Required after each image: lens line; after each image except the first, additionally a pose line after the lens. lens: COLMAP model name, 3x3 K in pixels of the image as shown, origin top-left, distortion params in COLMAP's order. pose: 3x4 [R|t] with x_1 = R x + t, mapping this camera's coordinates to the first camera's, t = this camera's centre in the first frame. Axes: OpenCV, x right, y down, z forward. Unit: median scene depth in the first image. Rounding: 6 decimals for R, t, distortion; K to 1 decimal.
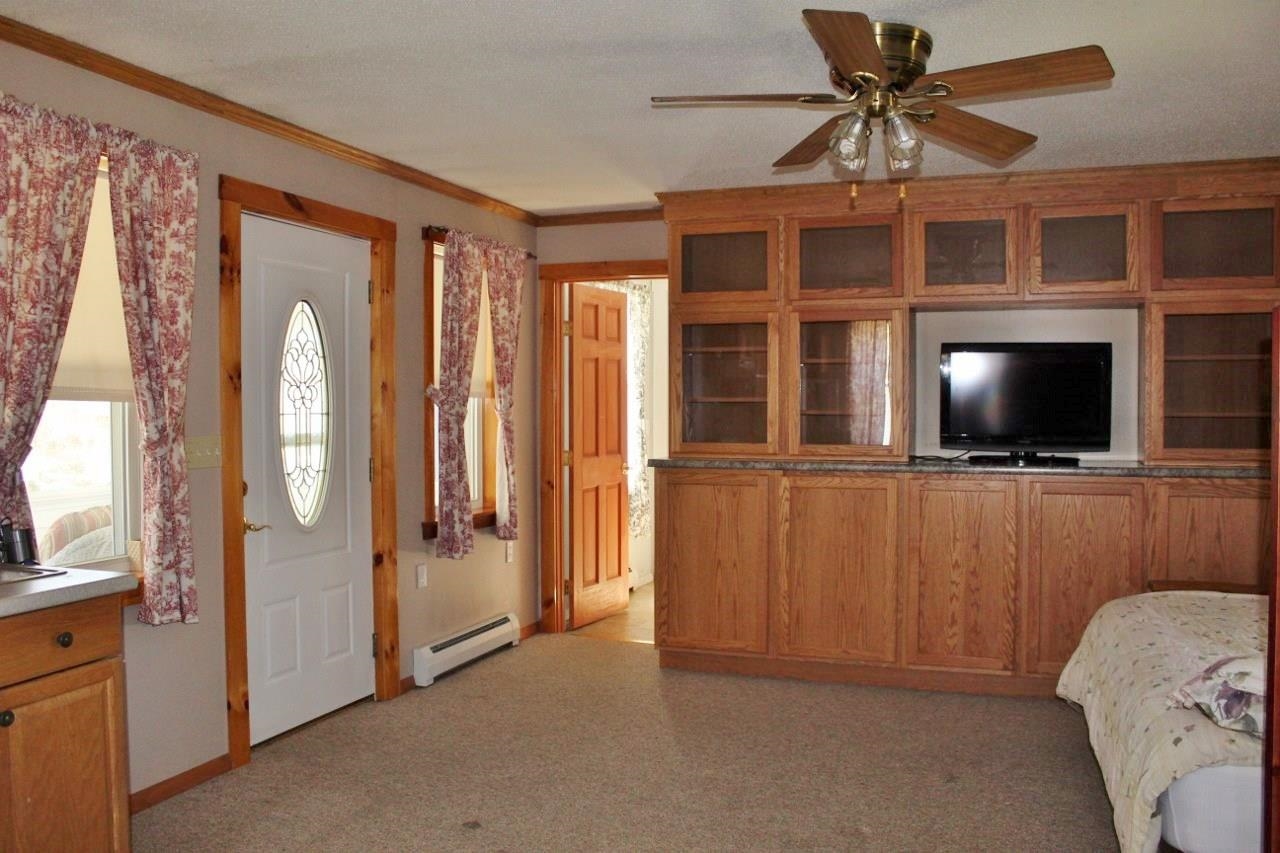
lens RADIAL K [[1078.7, 0, 637.8], [0, 1078.7, 432.3], [0, 0, 1]] dist [-0.158137, 0.135106]
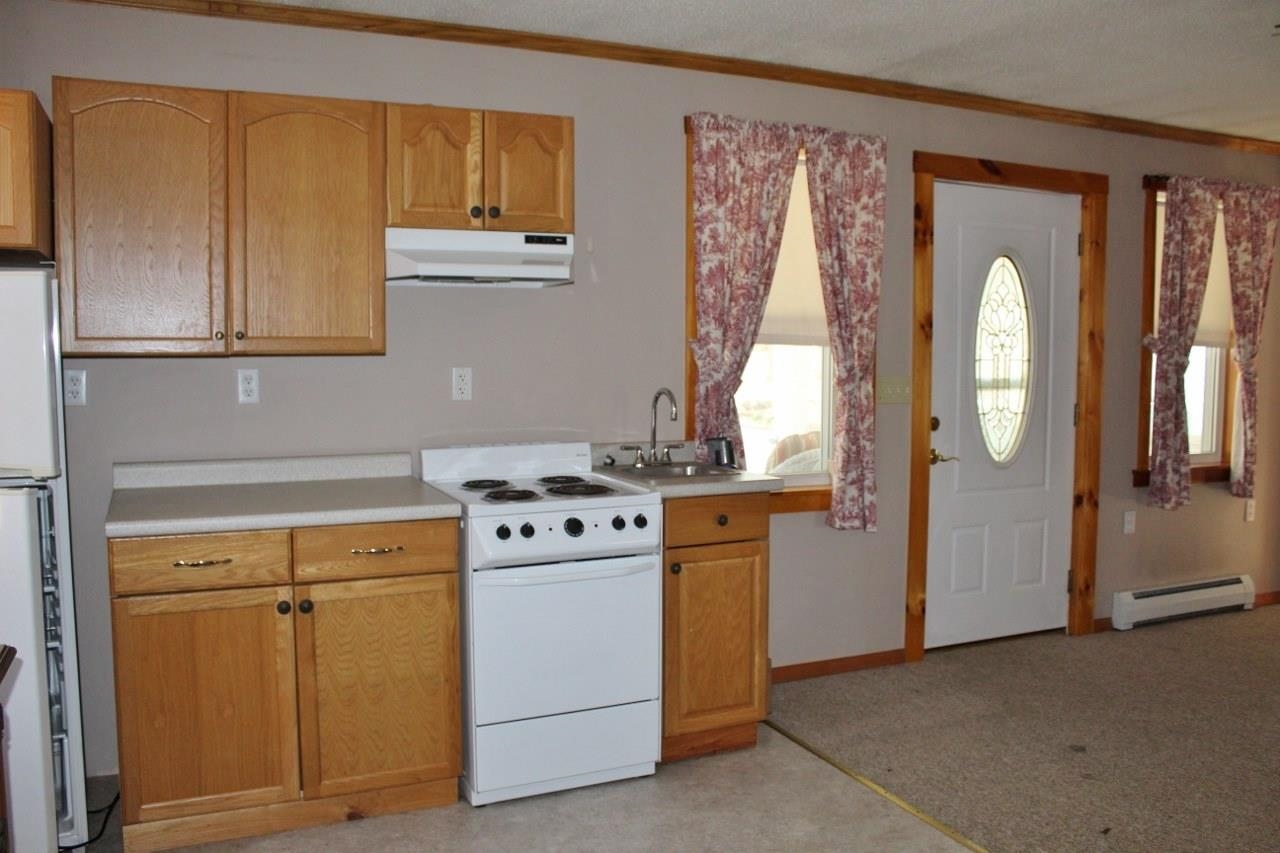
lens RADIAL K [[1078.7, 0, 634.0], [0, 1078.7, 433.1], [0, 0, 1]] dist [-0.158137, 0.135106]
pose [[0.696194, 0.057984, -0.715508, 0.189354], [-0.023933, 0.998053, 0.057593, 0.003812], [0.717454, -0.022971, 0.696227, -0.032271]]
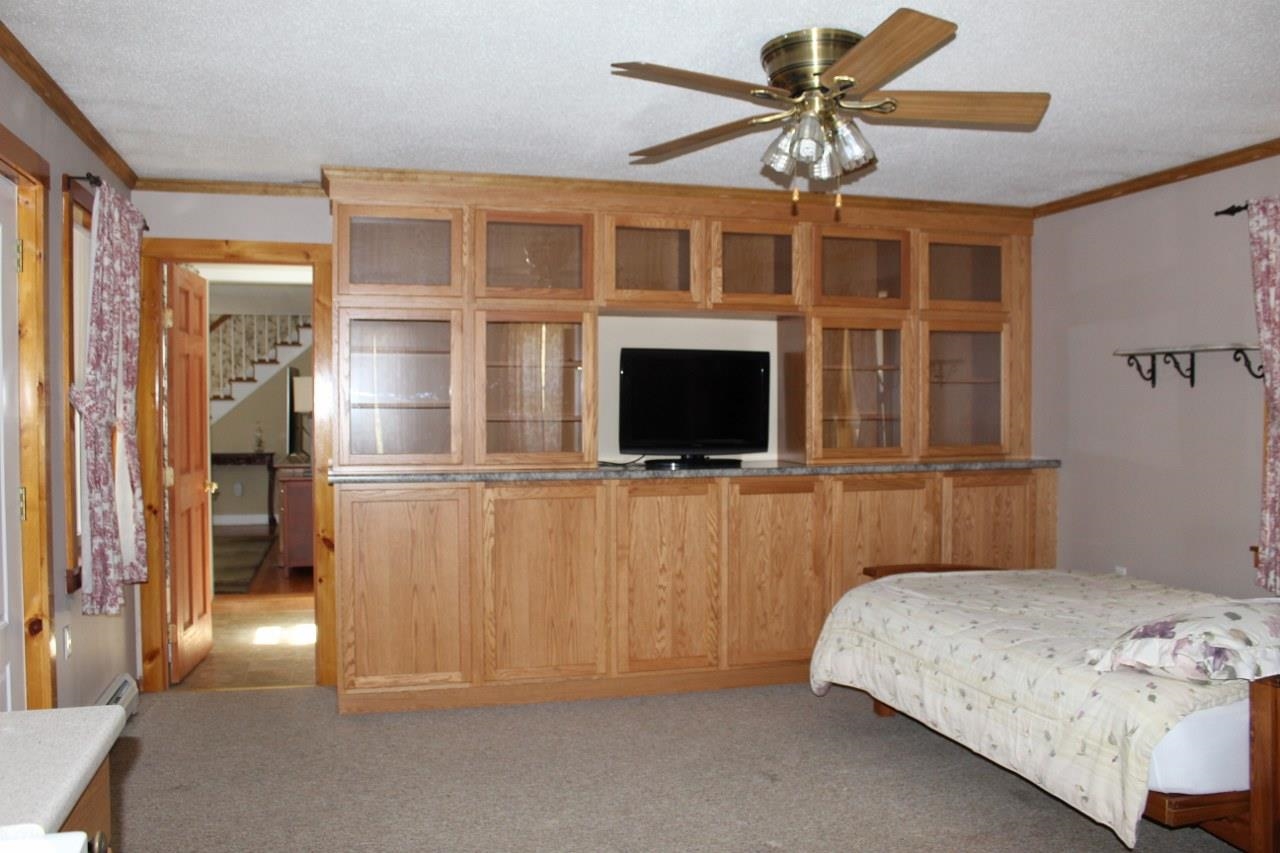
lens RADIAL K [[1078.7, 0, 634.5], [0, 1078.7, 427.9], [0, 0, 1]] dist [-0.158137, 0.135106]
pose [[0.810923, -0.012576, 0.585018, -0.322395], [0.015712, 0.999877, -0.000285, -0.009240], [-0.584942, 0.009423, 0.811020, 0.190329]]
